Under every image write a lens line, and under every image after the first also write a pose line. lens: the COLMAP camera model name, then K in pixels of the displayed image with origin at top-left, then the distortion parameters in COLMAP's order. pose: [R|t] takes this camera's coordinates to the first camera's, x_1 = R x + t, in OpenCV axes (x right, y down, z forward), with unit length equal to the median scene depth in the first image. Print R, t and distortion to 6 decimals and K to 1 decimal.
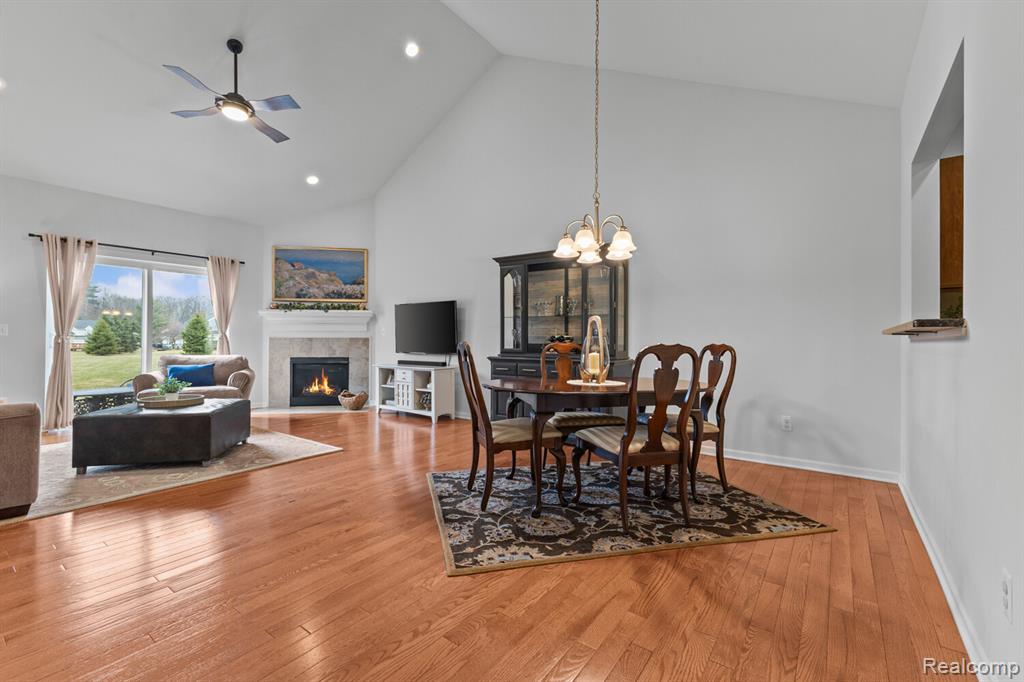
lens RADIAL K [[444.7, 0, 511.4], [0, 444.7, 336.3], [0, 0, 1]] dist [0.014700, -0.002604]
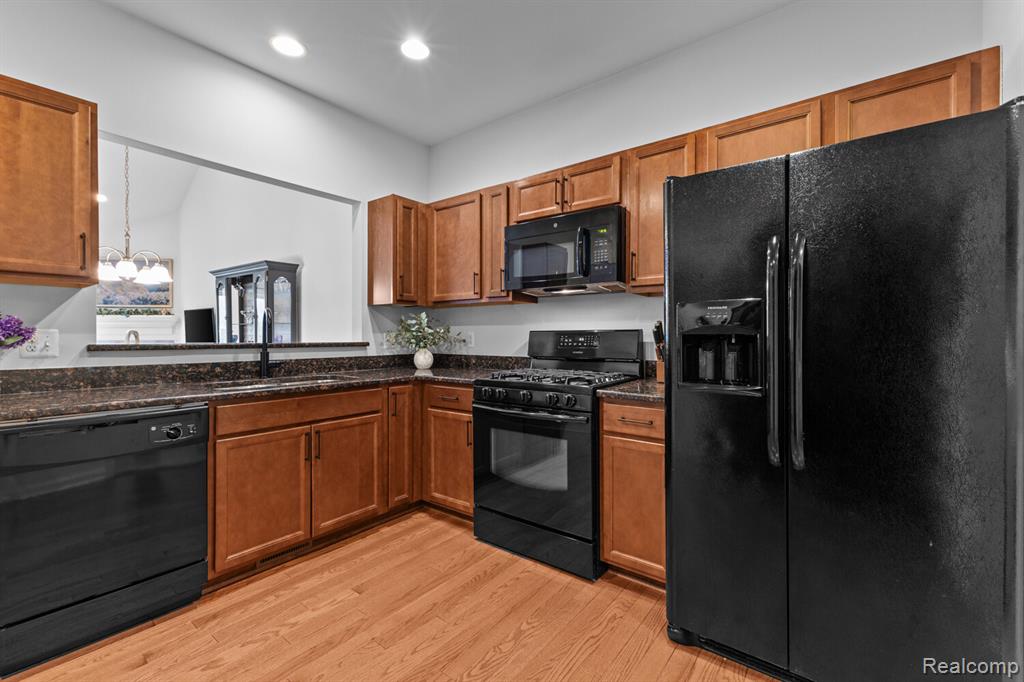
lens RADIAL K [[444.7, 0, 512.7], [0, 444.7, 335.5], [0, 0, 1]] dist [0.014700, -0.002604]
pose [[0.999643, -0.002712, -0.026574, 0.667360], [0.003074, 0.999903, 0.013562, -0.024381], [0.026535, -0.013639, 0.999555, -0.100785]]
